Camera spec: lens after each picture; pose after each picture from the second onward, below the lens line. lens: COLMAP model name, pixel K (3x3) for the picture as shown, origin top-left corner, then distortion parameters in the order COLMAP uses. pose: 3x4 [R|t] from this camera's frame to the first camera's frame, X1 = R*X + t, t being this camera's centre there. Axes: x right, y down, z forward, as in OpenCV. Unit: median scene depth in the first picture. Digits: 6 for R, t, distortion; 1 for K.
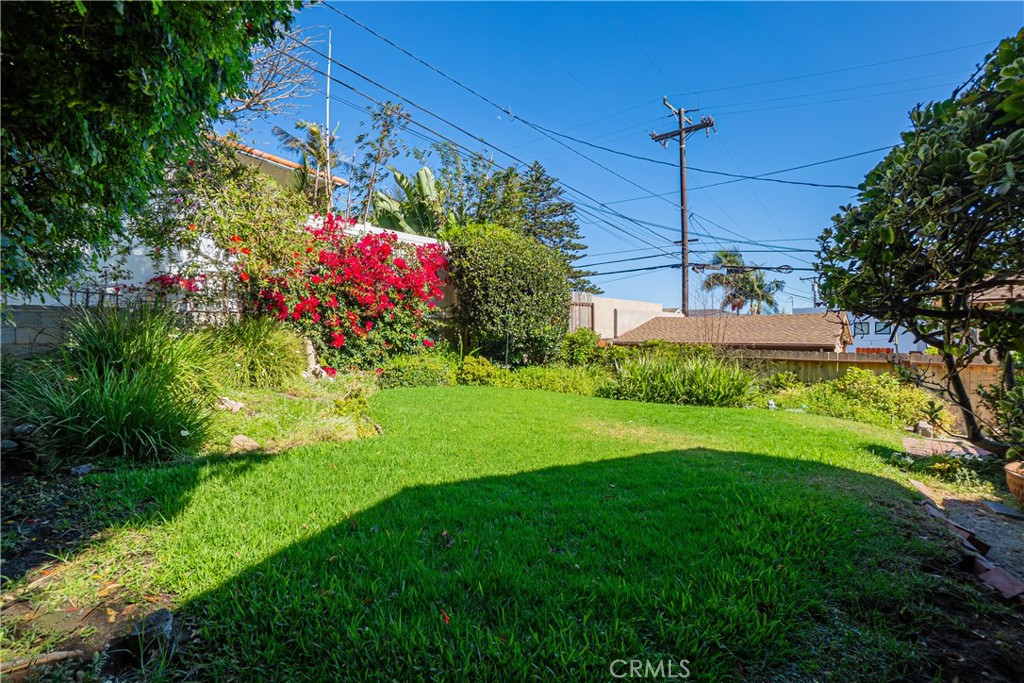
lens RADIAL K [[446.1, 0, 501.8], [0, 446.1, 327.9], [0, 0, 1]] dist [-0.001871, -0.000121]
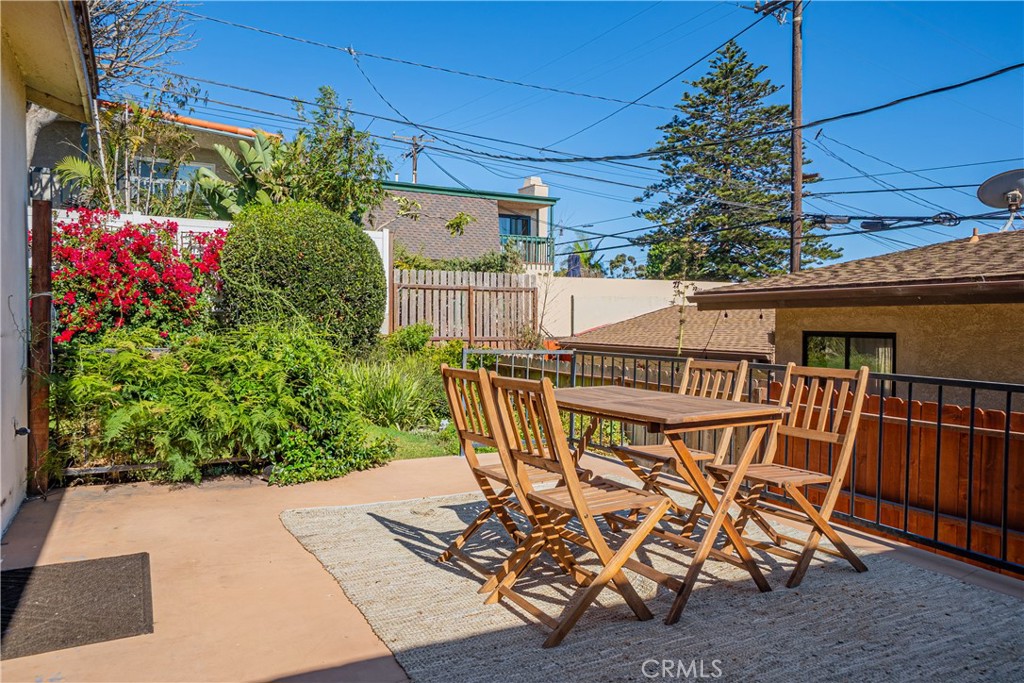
lens RADIAL K [[716.9, 0, 512.0], [0, 716.9, 341.5], [0, 0, 1]] dist [0.005284, 0.007191]
pose [[0.929842, 0.015496, -0.367633, 0.581609], [-0.002044, 0.999315, 0.036951, -0.012021], [0.367953, -0.033607, 0.929237, -0.083338]]
